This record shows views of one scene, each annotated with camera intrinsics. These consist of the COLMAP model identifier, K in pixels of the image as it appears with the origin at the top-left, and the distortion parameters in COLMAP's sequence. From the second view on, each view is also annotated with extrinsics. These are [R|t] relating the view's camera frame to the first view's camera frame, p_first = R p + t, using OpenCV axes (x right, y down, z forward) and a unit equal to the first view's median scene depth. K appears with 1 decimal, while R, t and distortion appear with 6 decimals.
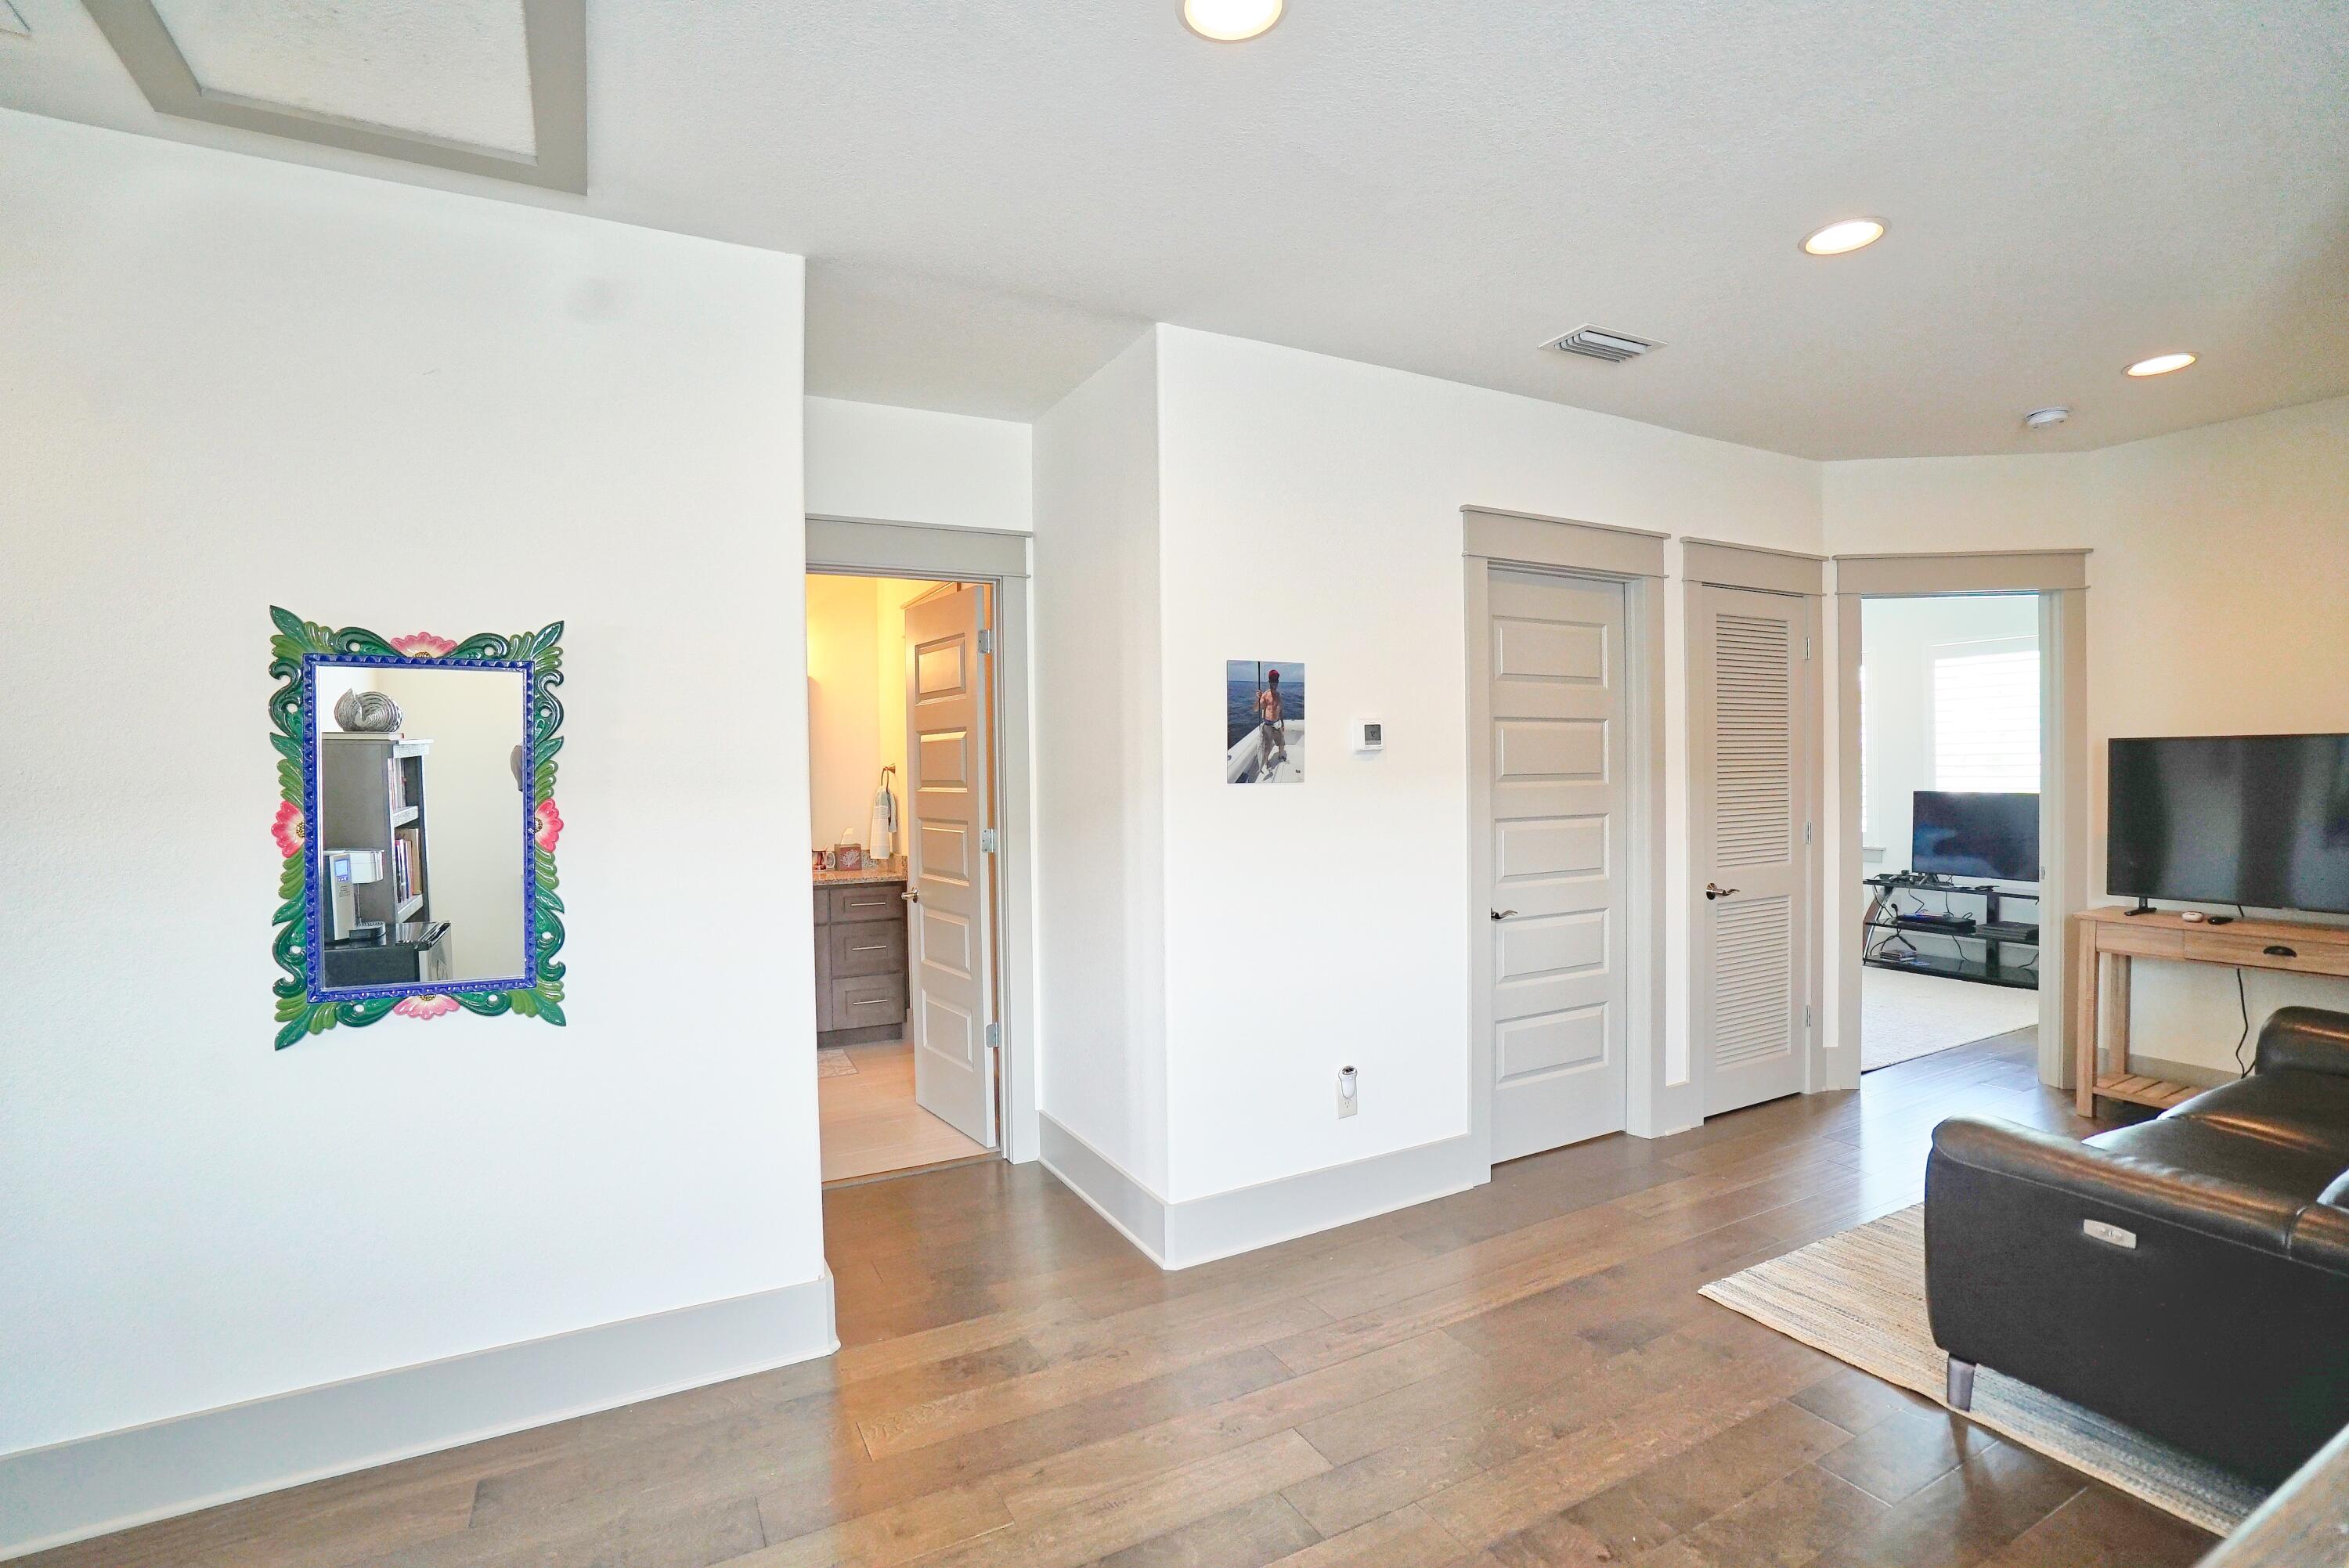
lens RADIAL K [[1077.5, 0, 1162.2], [0, 1077.5, 792.3], [0, 0, 1]] dist [-0.000995, 0.000101]
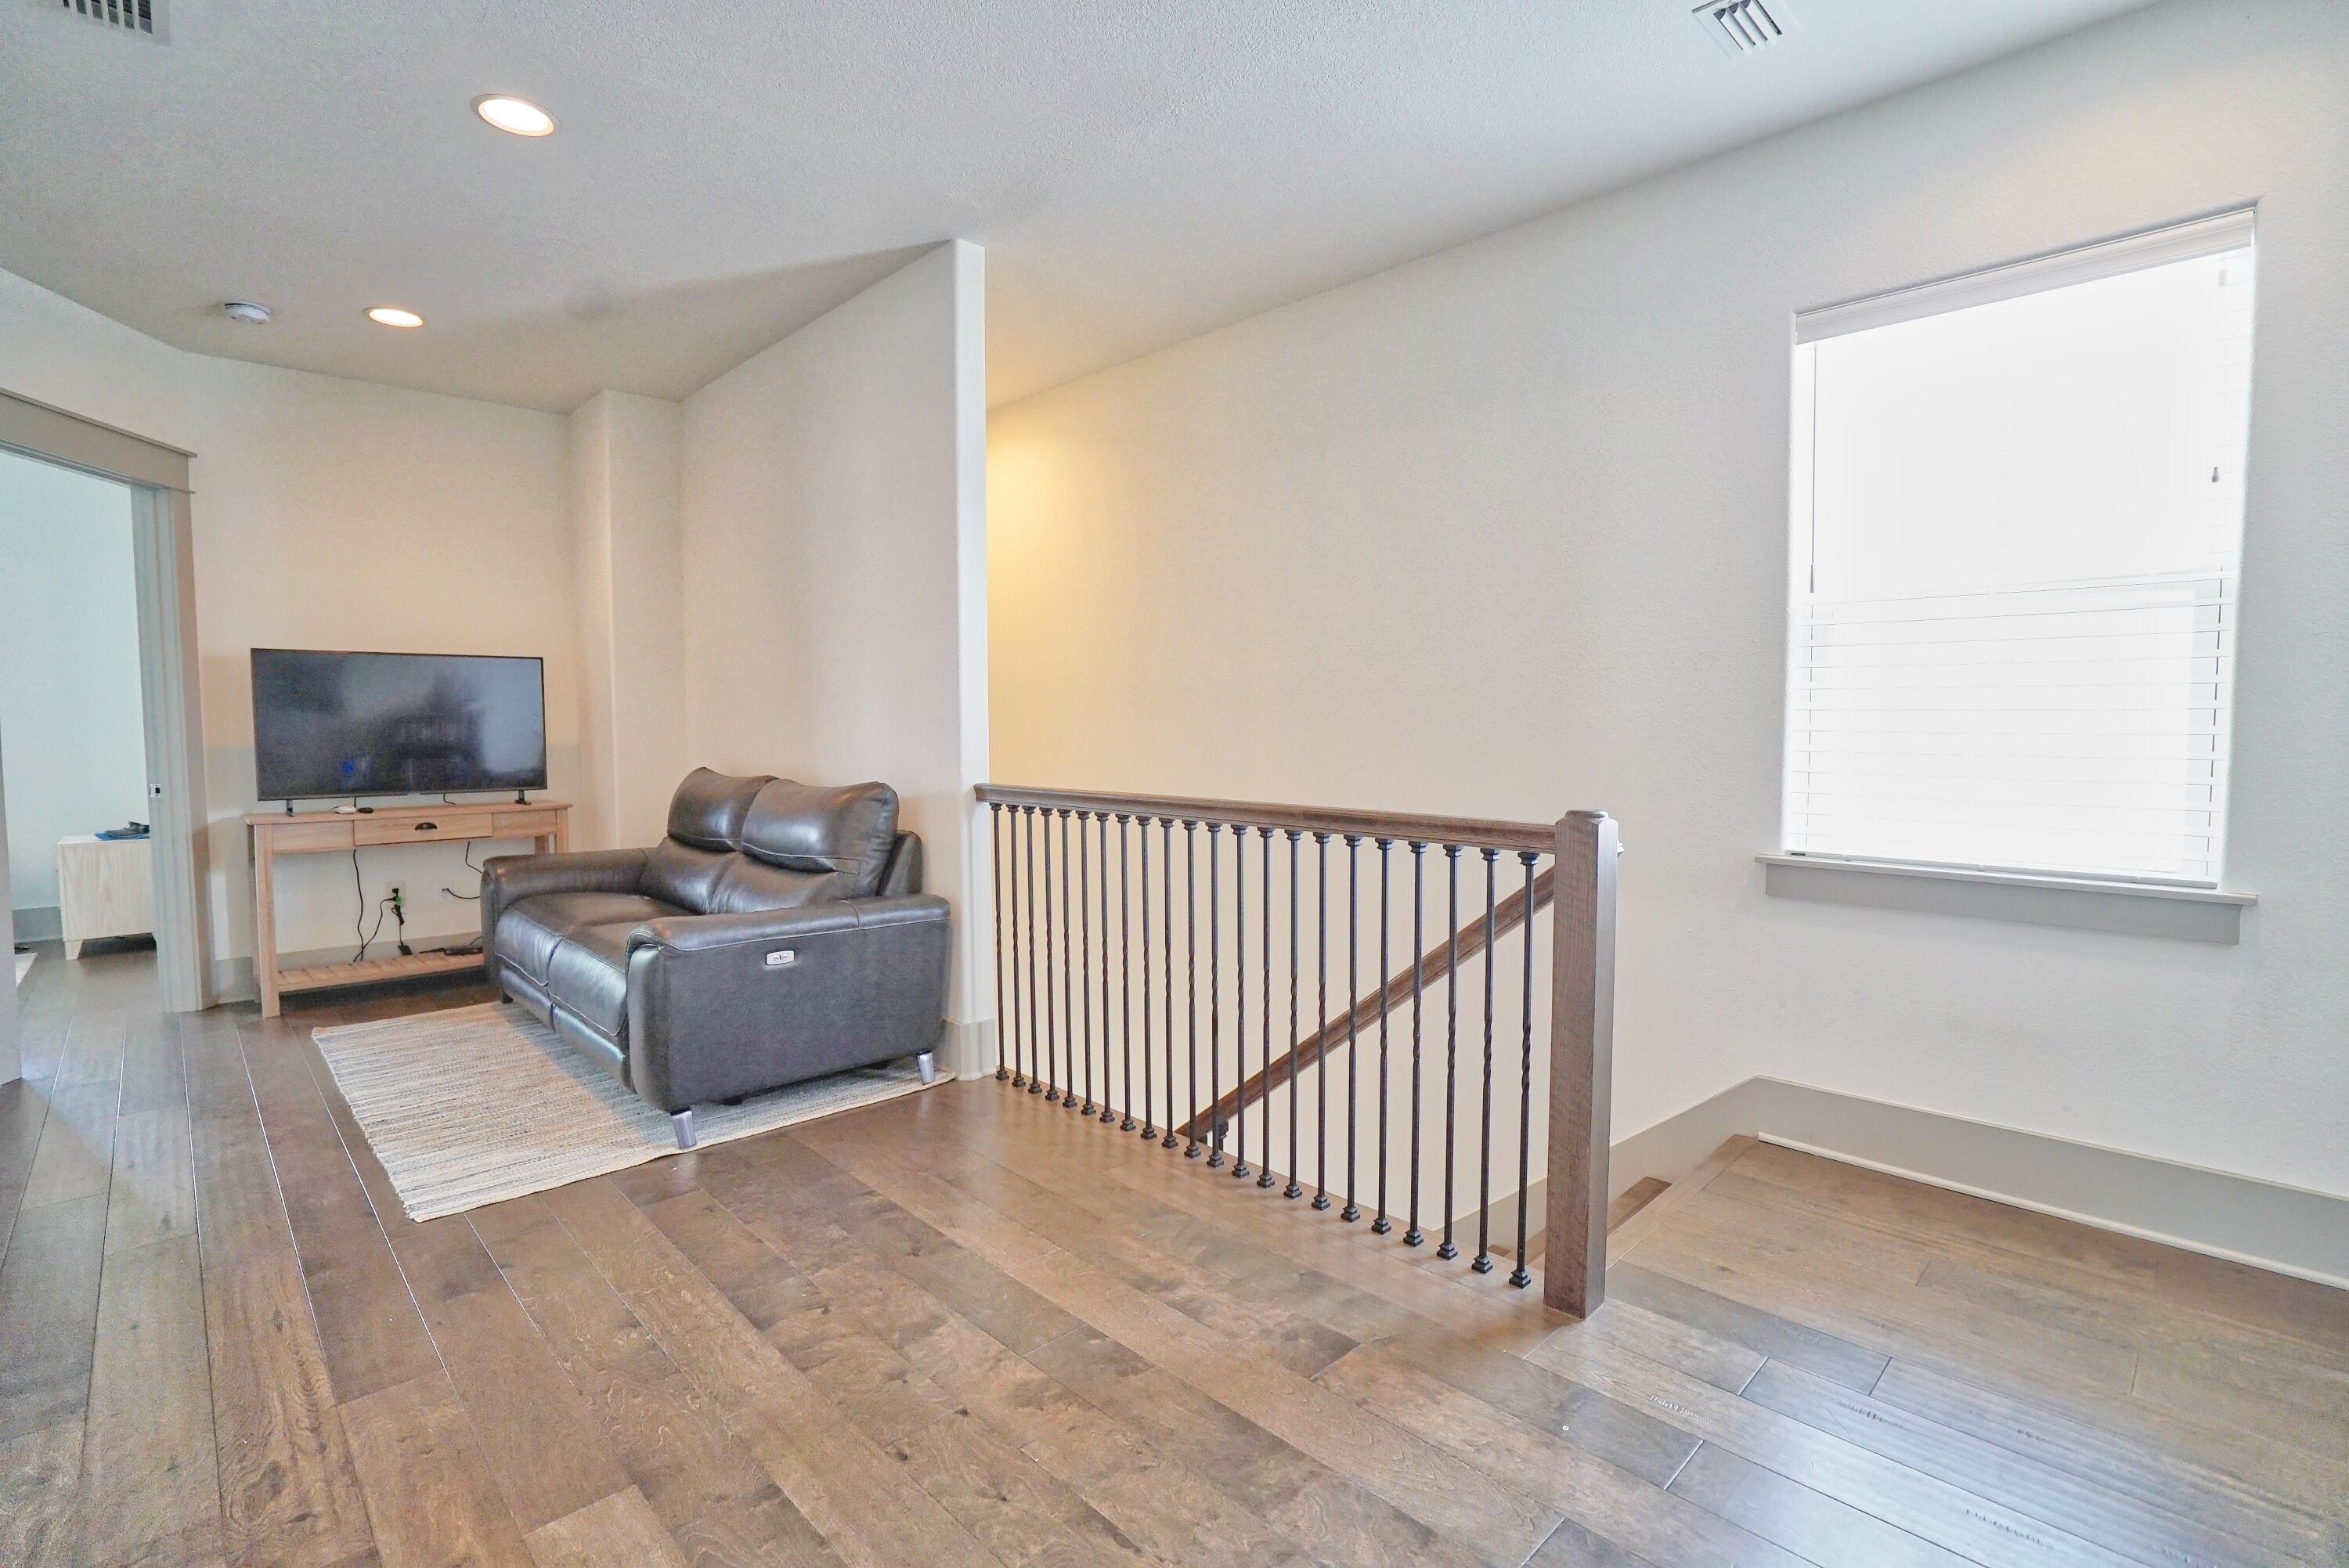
lens RADIAL K [[1077.5, 0, 1162.2], [0, 1077.5, 792.3], [0, 0, 1]] dist [-0.000995, 0.000101]
pose [[-0.264963, -0.040251, 0.963418, -0.498726], [0.026287, 0.998456, 0.048944, 0.087171], [-0.963900, 0.038294, -0.263496, 0.634656]]
